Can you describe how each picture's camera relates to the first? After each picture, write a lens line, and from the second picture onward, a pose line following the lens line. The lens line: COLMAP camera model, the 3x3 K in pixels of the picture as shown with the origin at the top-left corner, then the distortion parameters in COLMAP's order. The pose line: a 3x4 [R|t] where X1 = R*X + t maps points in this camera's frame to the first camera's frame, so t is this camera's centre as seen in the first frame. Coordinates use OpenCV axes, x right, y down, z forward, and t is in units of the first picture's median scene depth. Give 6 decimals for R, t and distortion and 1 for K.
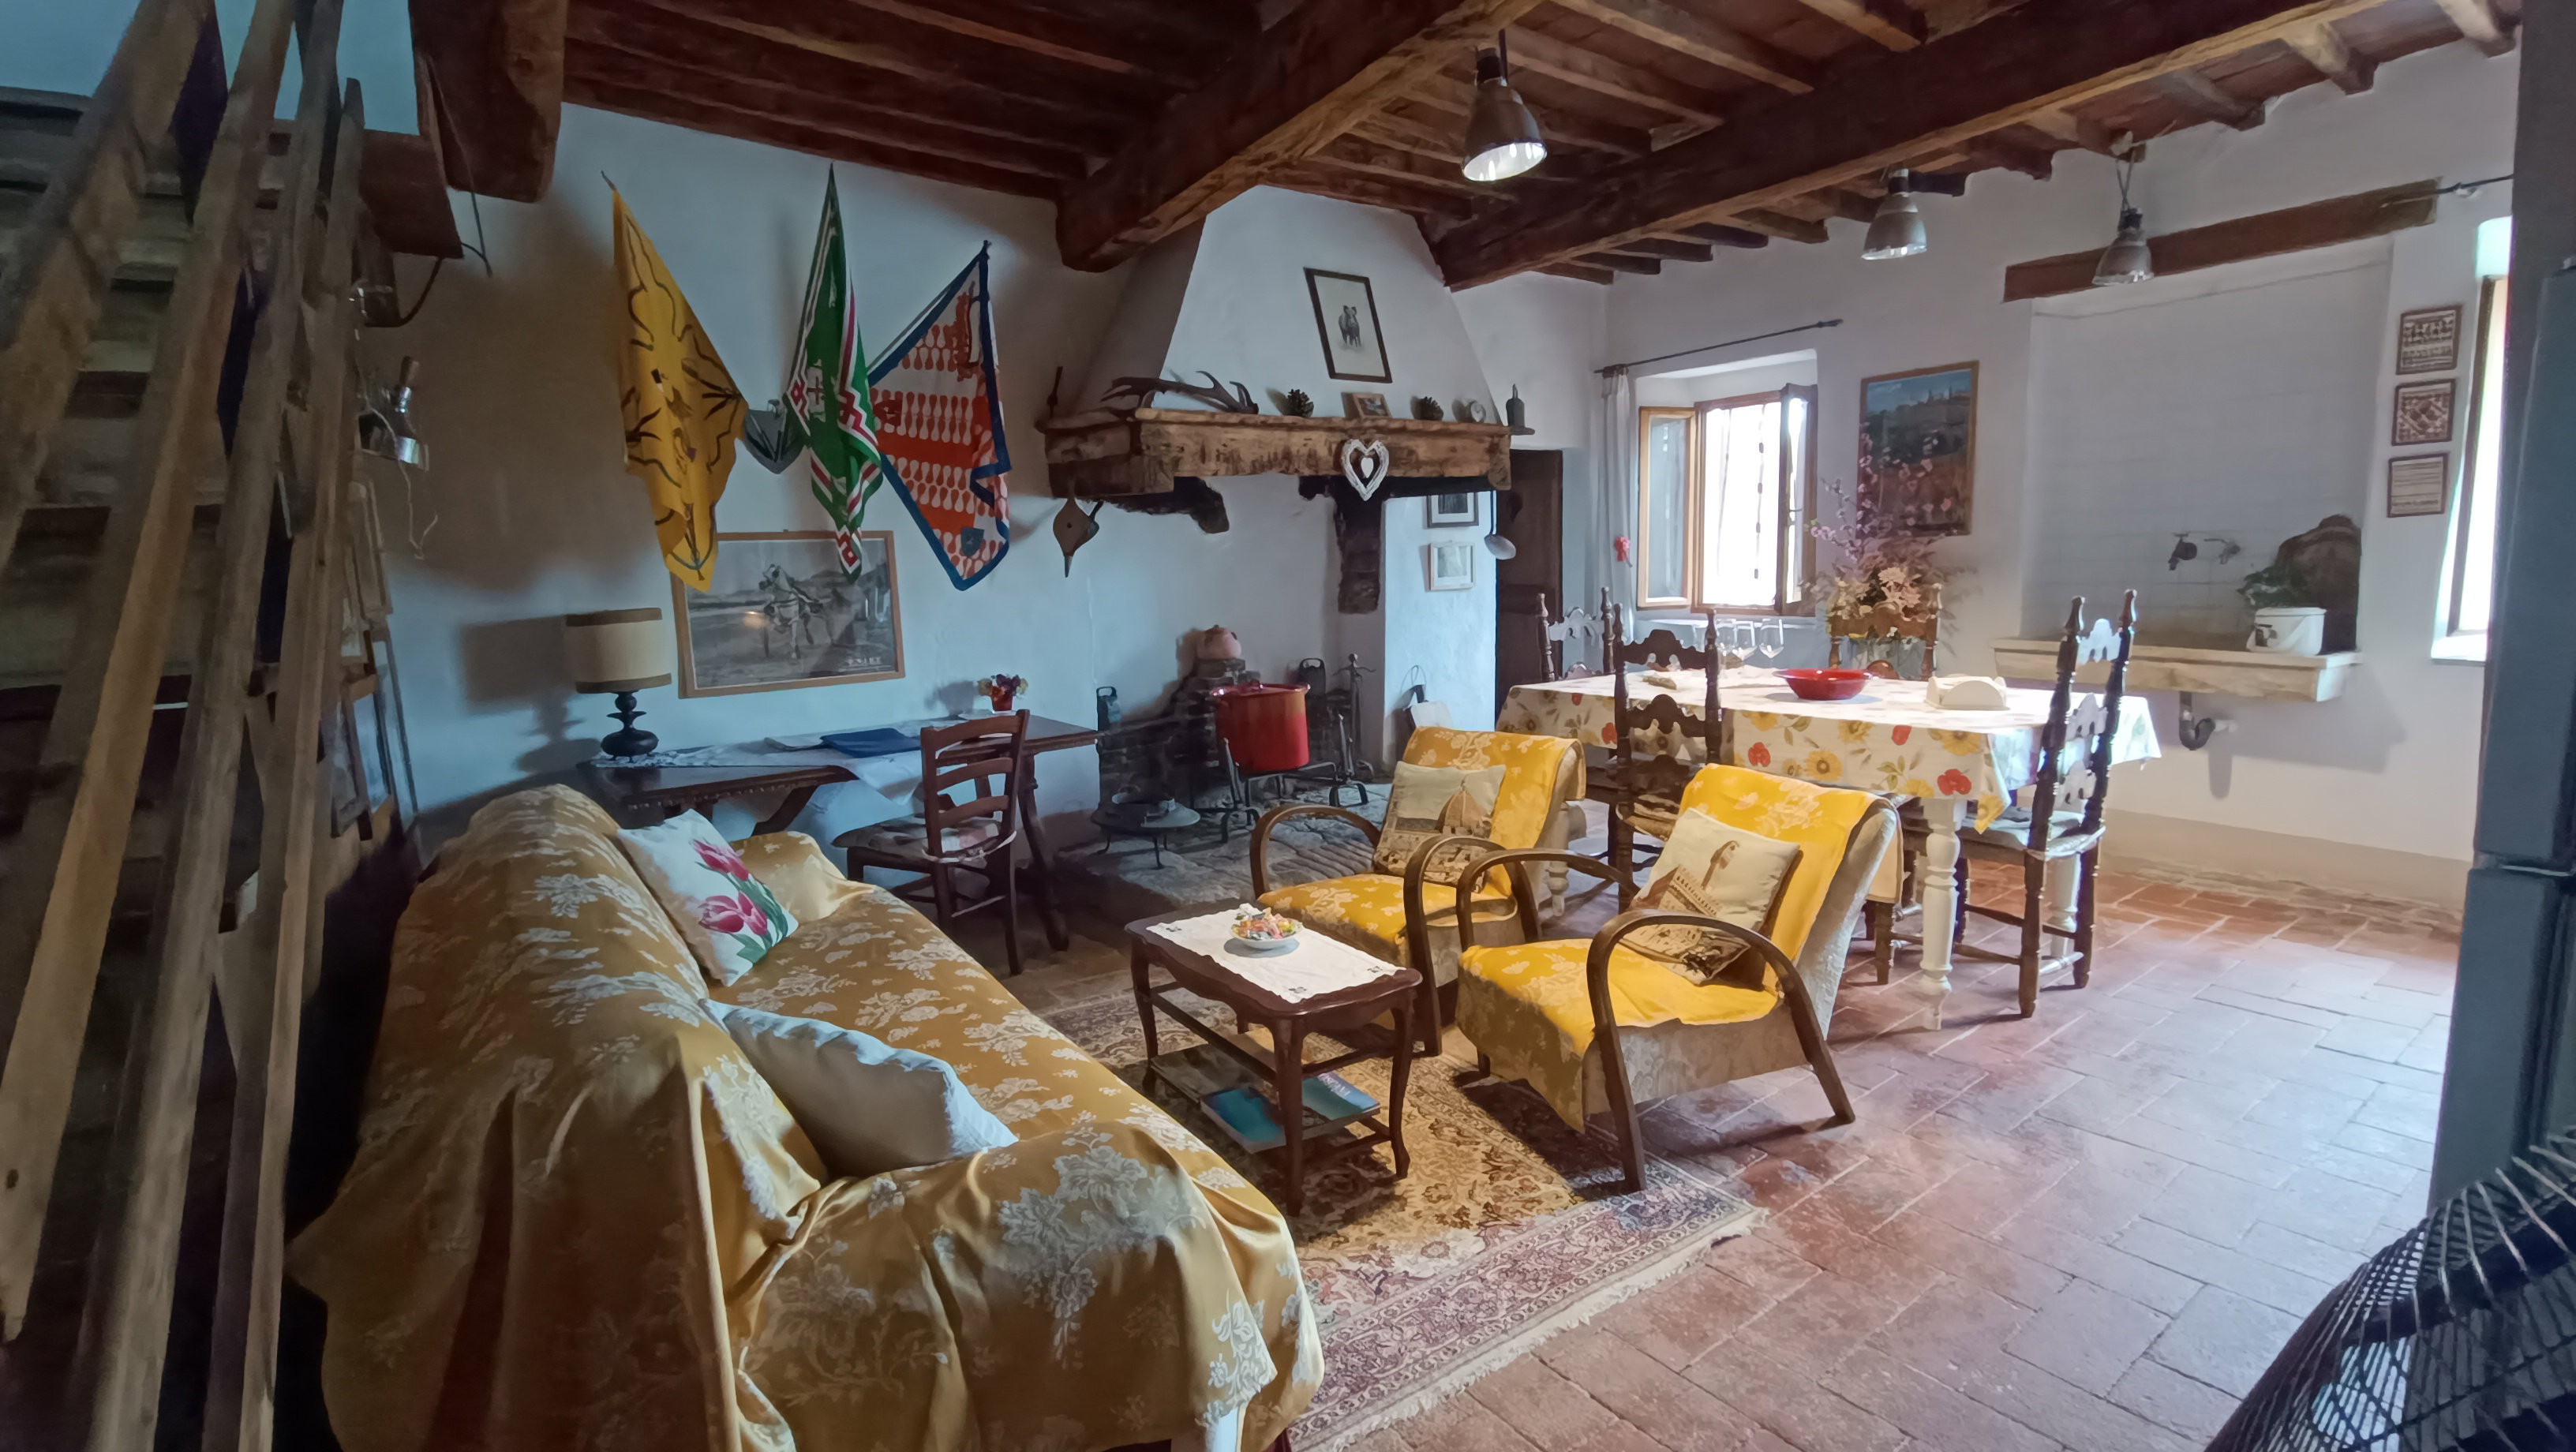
lens RADIAL K [[1184.9, 0, 1288.0], [0, 1184.9, 726.0], [0, 0, 1]] dist [-0.016355, 0.019032]
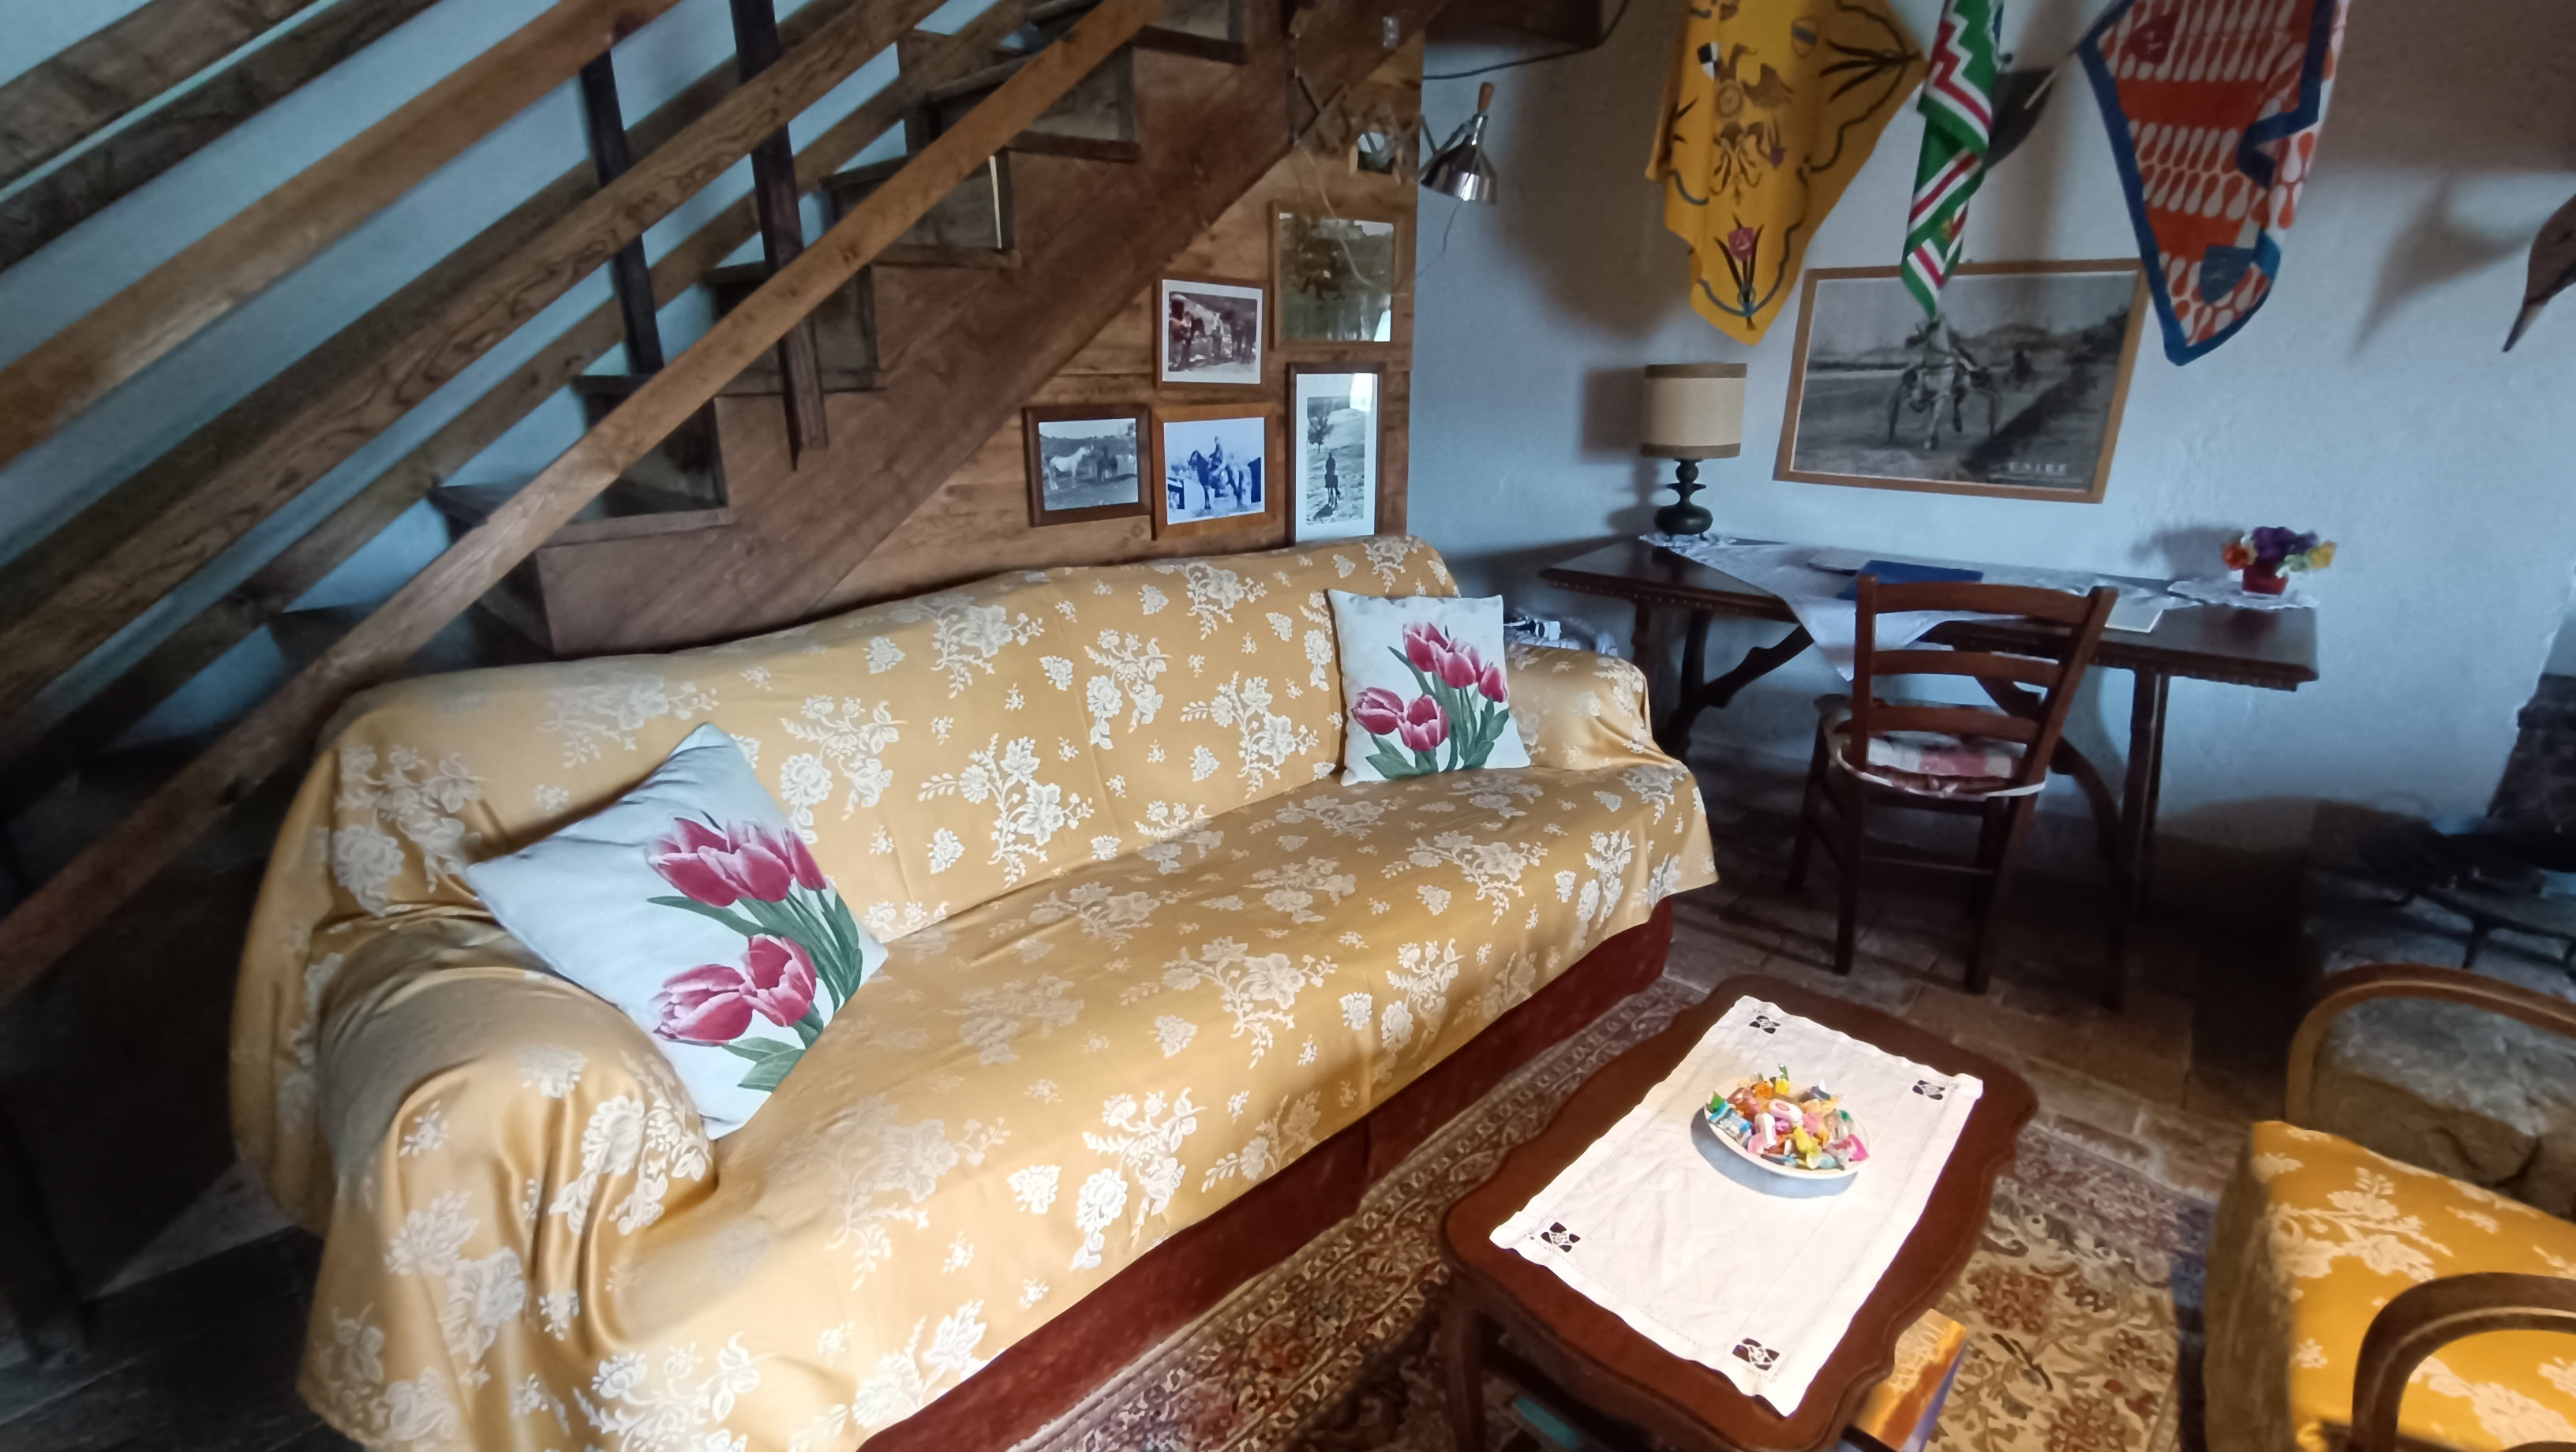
lens RADIAL K [[1175.1, 0, 1290.2], [0, 1175.1, 722.0], [0, 0, 1]] dist [-0.018705, 0.018879]
pose [[0.209058, 0.336180, -0.918302, 0.216798], [-0.148955, 0.939041, 0.309861, -0.065266], [0.966492, 0.072007, 0.246390, 0.468999]]
